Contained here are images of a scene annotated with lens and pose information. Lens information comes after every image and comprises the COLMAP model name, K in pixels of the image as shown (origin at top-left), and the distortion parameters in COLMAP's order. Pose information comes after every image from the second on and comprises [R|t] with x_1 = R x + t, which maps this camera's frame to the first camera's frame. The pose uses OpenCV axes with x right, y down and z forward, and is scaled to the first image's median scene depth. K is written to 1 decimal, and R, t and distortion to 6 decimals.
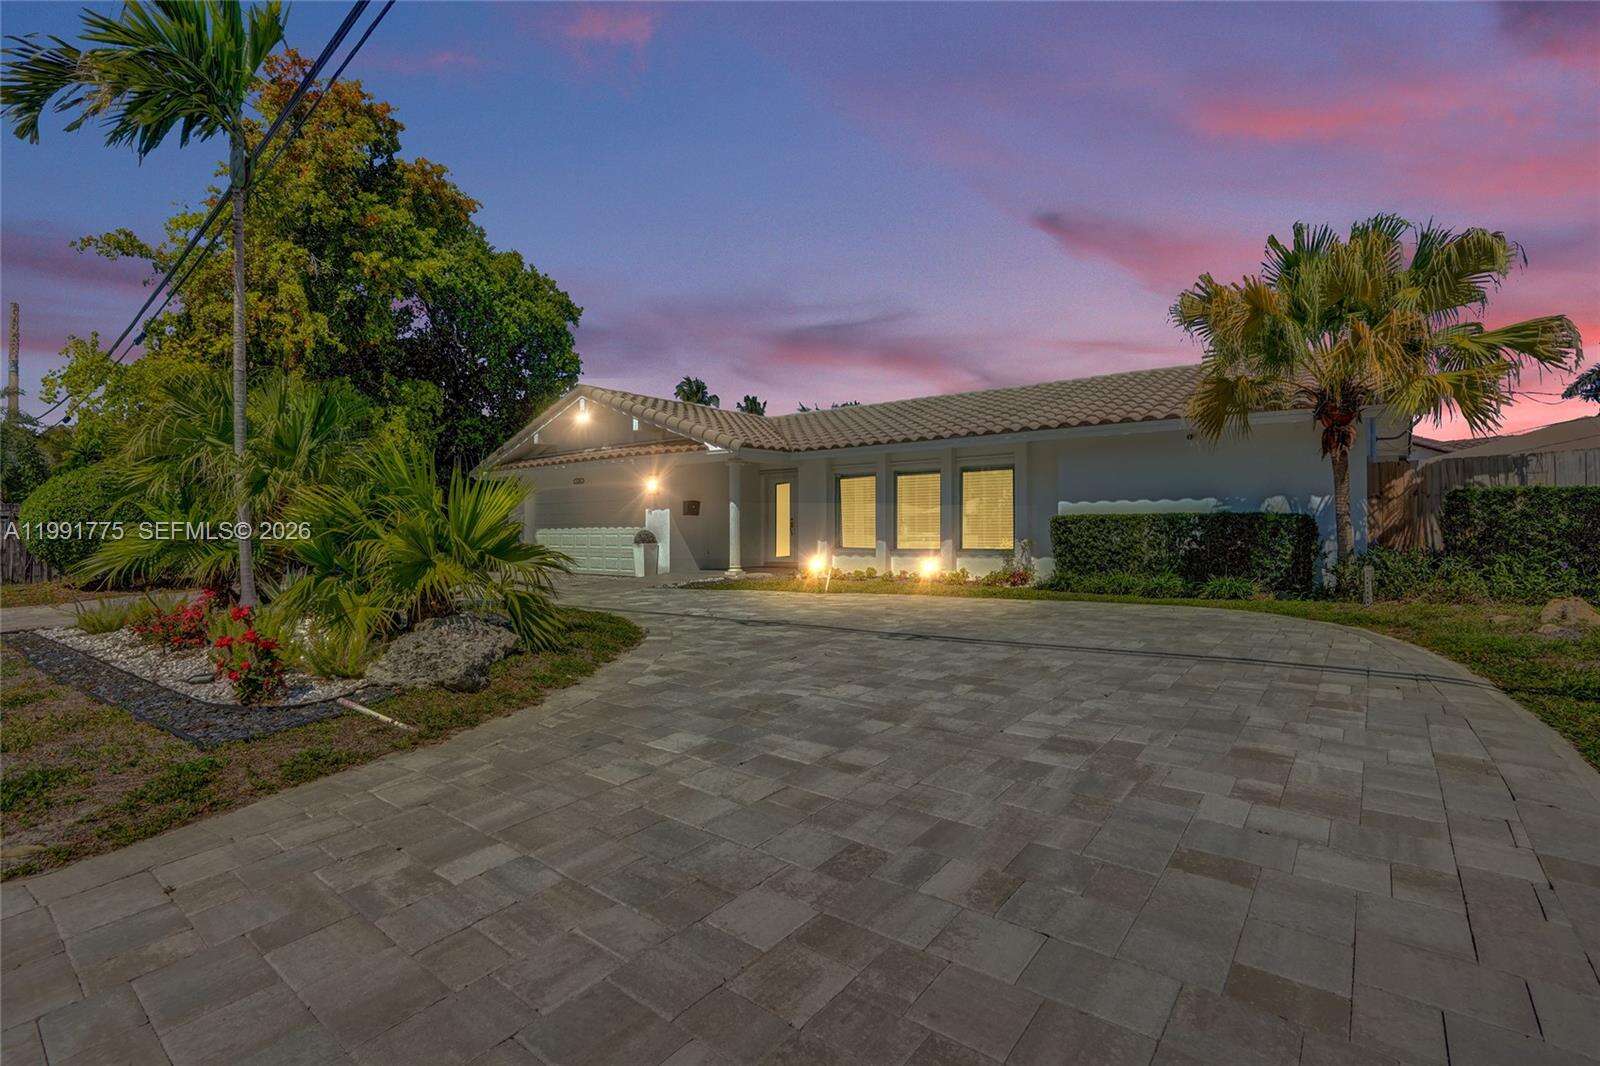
lens RADIAL K [[759.2, 0, 800.5], [0, 759.2, 547.5], [0, 0, 1]] dist [-0.064528, 0.028822]
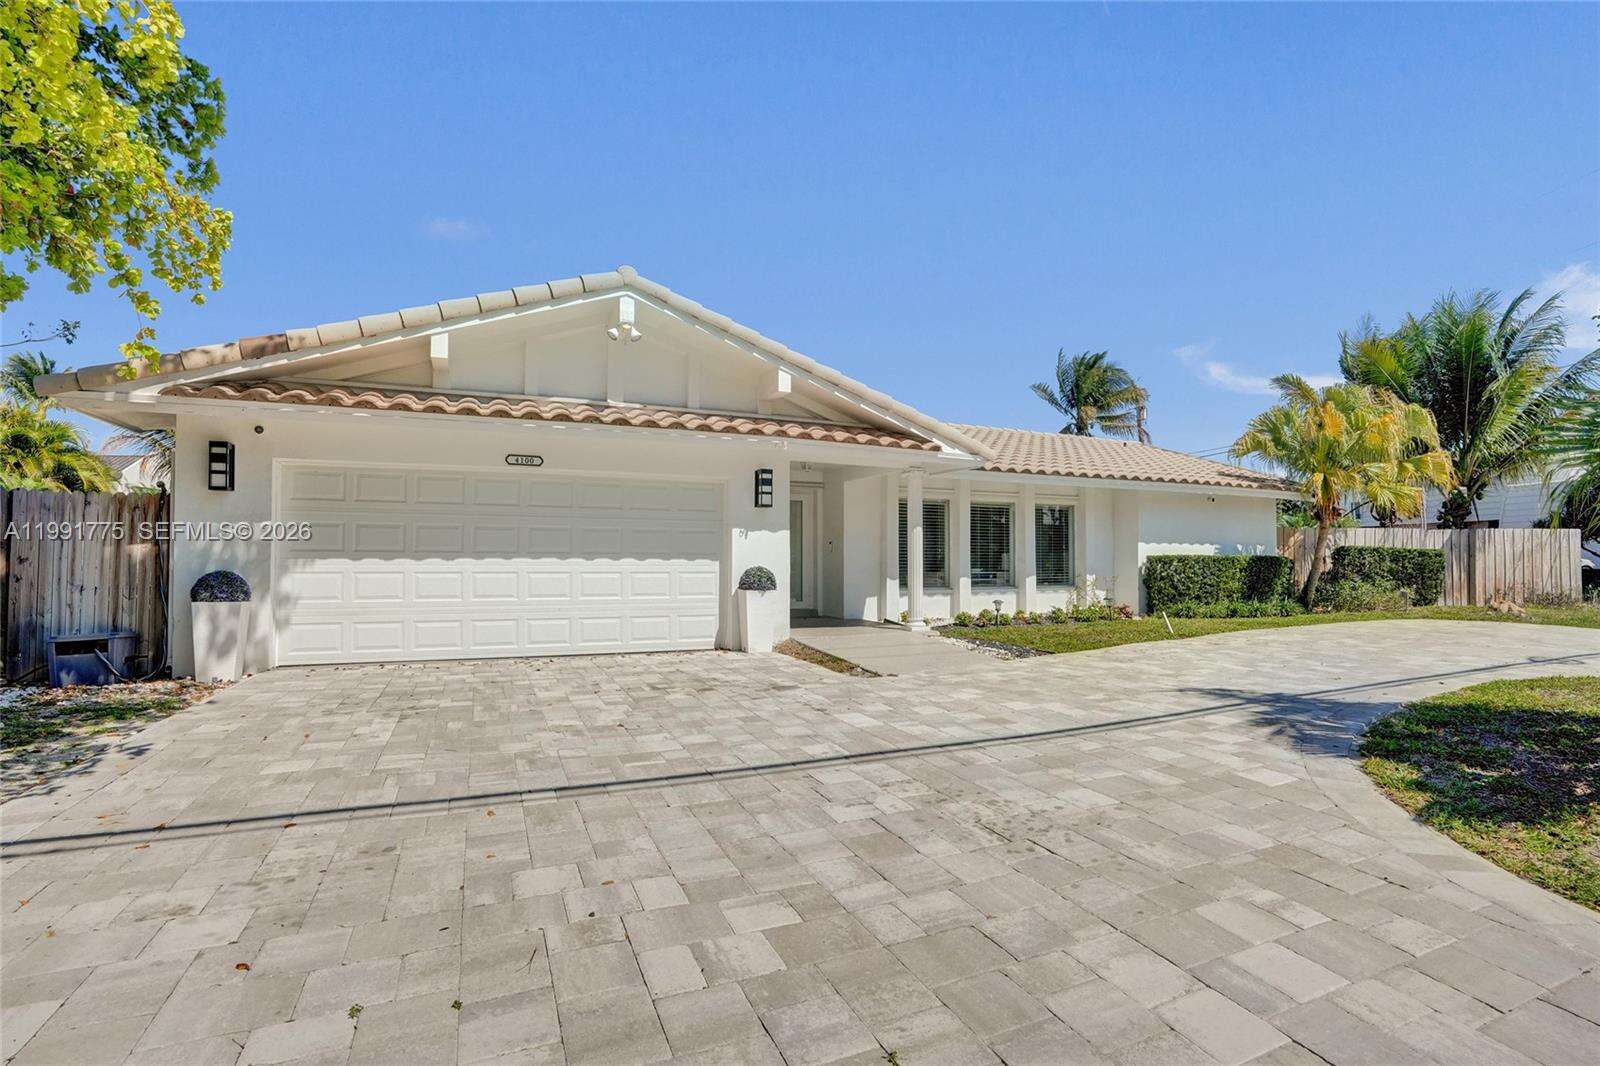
lens RADIAL K [[759.2, 0, 800.5], [0, 759.2, 547.5], [0, 0, 1]] dist [-0.064528, 0.028822]
pose [[0.451693, 0.016968, 0.892012, -0.835516], [0.008552, 0.999691, -0.023346, -0.029918], [-0.892132, 0.018174, 0.451408, 0.860664]]
